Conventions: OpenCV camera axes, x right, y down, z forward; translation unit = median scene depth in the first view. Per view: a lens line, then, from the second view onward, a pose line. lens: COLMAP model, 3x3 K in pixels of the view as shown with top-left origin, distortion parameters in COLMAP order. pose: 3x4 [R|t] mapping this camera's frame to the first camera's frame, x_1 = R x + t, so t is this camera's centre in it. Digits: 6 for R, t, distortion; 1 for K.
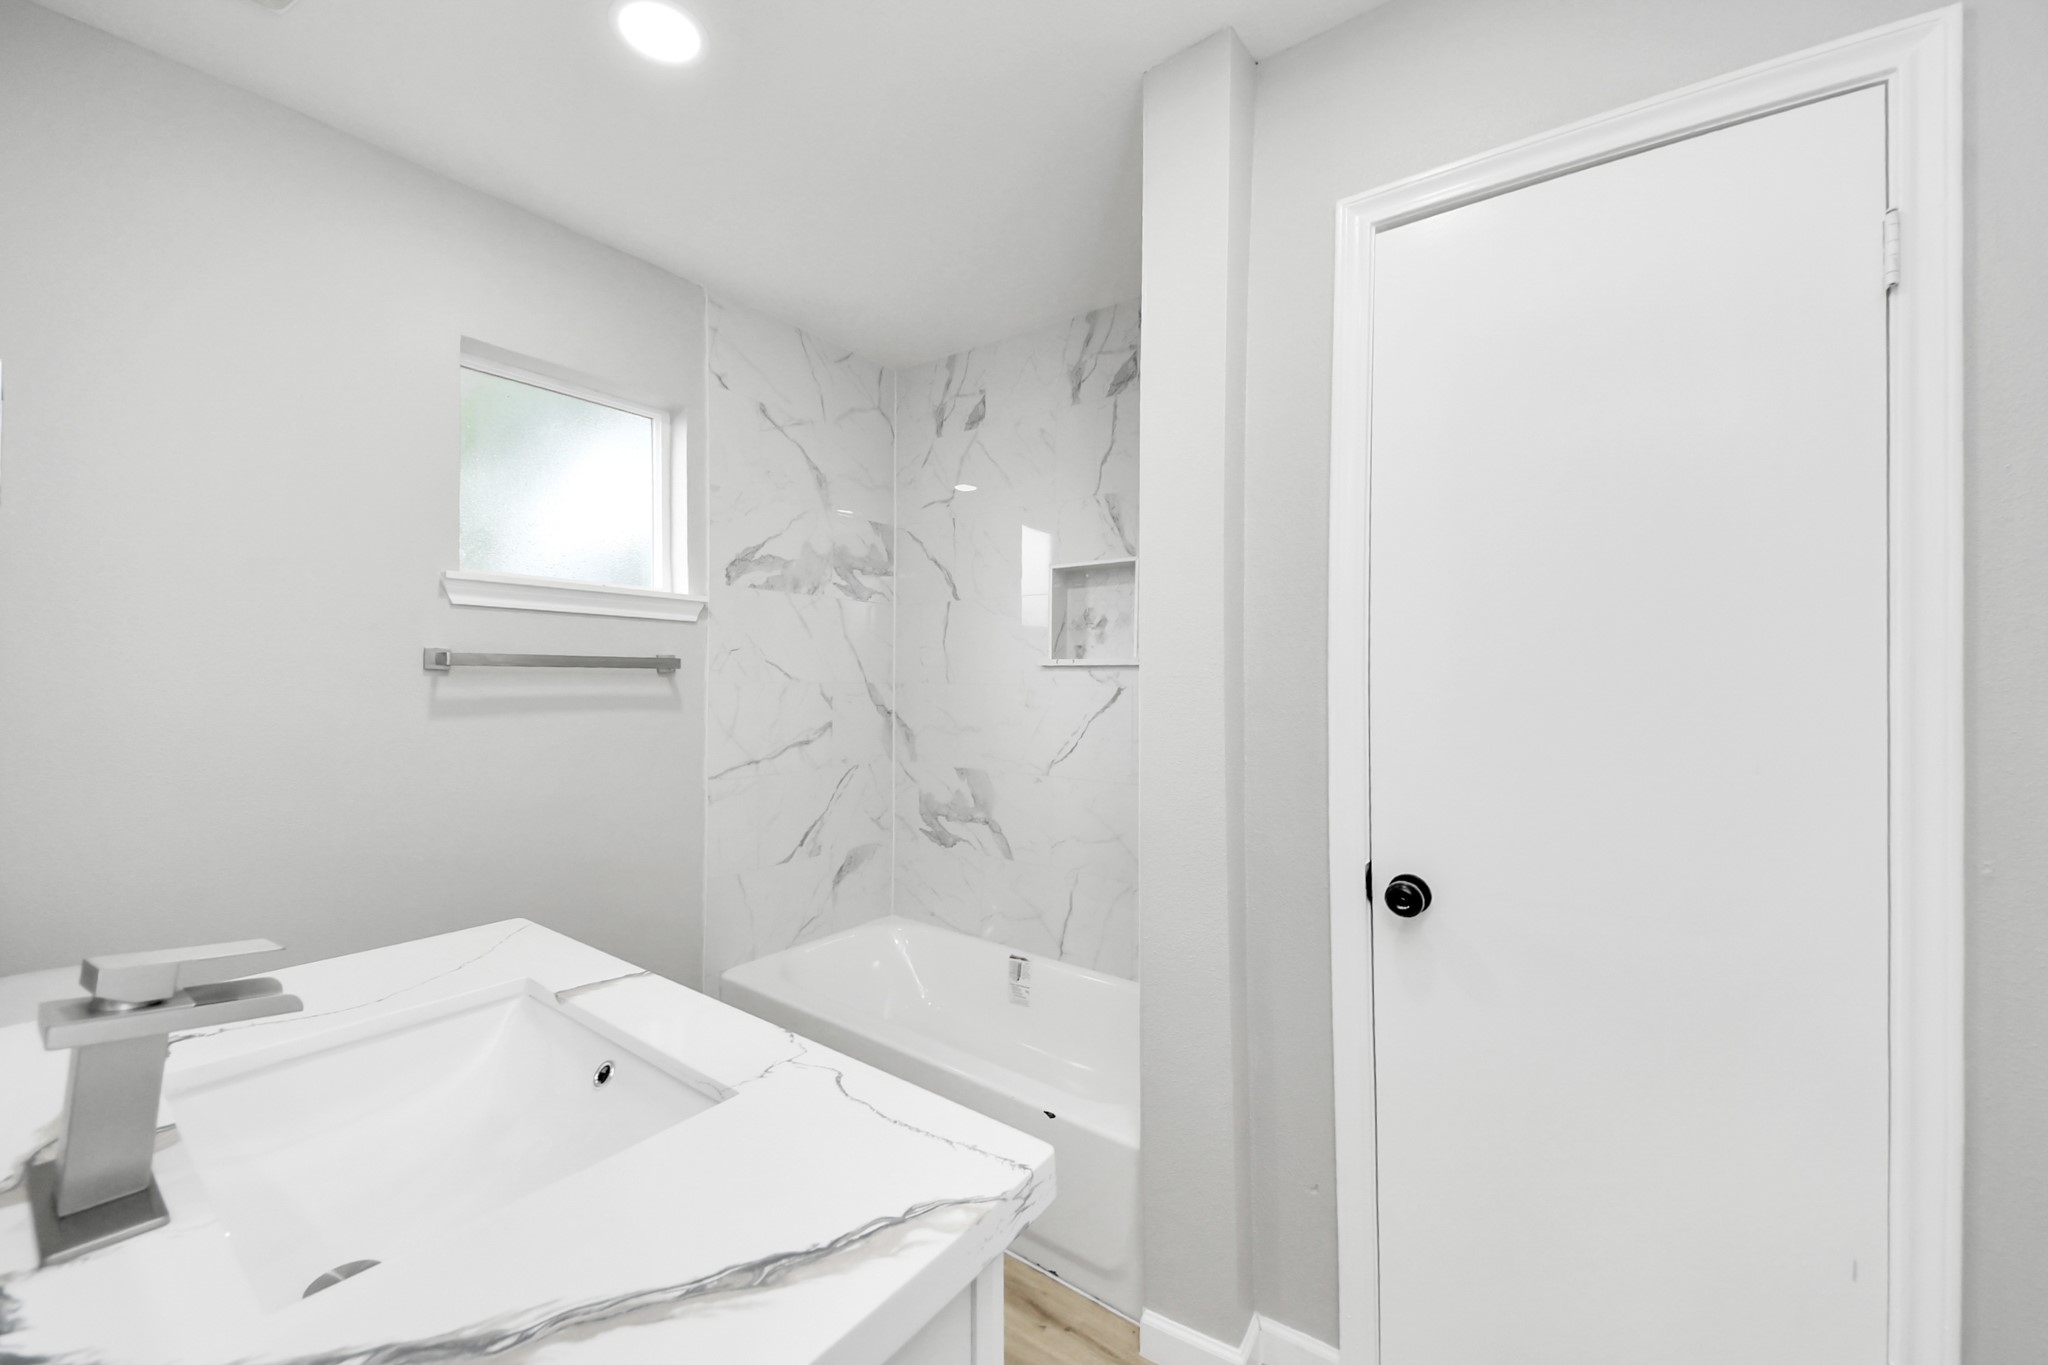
lens RADIAL K [[782.8, 0, 1018.4], [0, 782.8, 687.1], [0, 0, 1]] dist [0.034155, -0.016797]
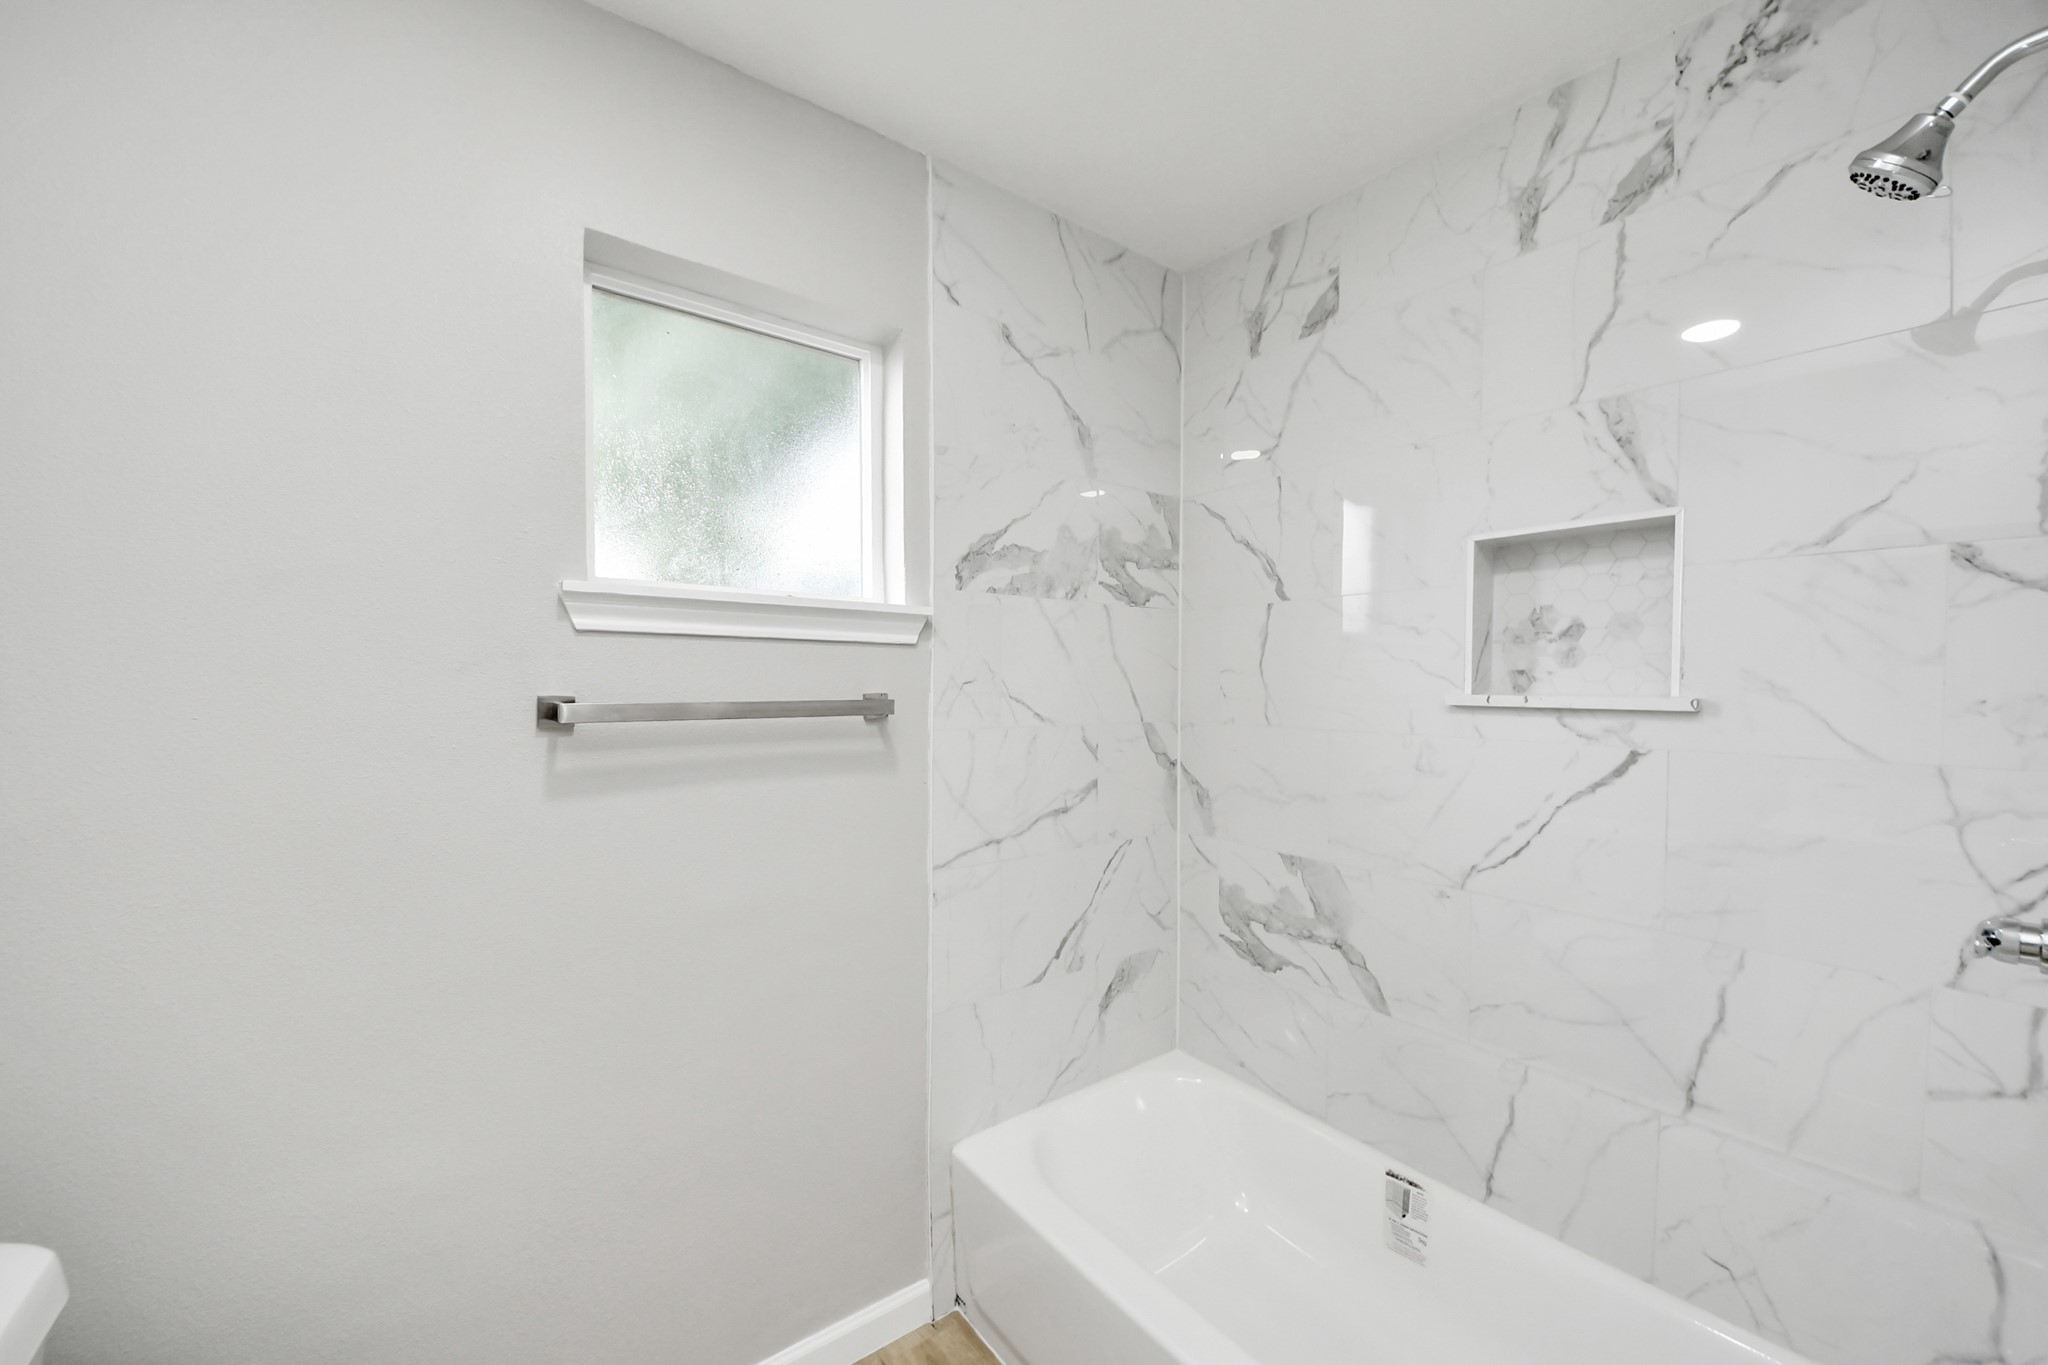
lens RADIAL K [[807.3, 0, 1028.5], [0, 807.3, 695.4], [0, 0, 1]] dist [0.041882, -0.025825]
pose [[0.964749, -0.000259, -0.263170, -0.116435], [0.001307, 0.999992, 0.003805, -0.037207], [0.263167, -0.004015, 0.964742, 0.311818]]
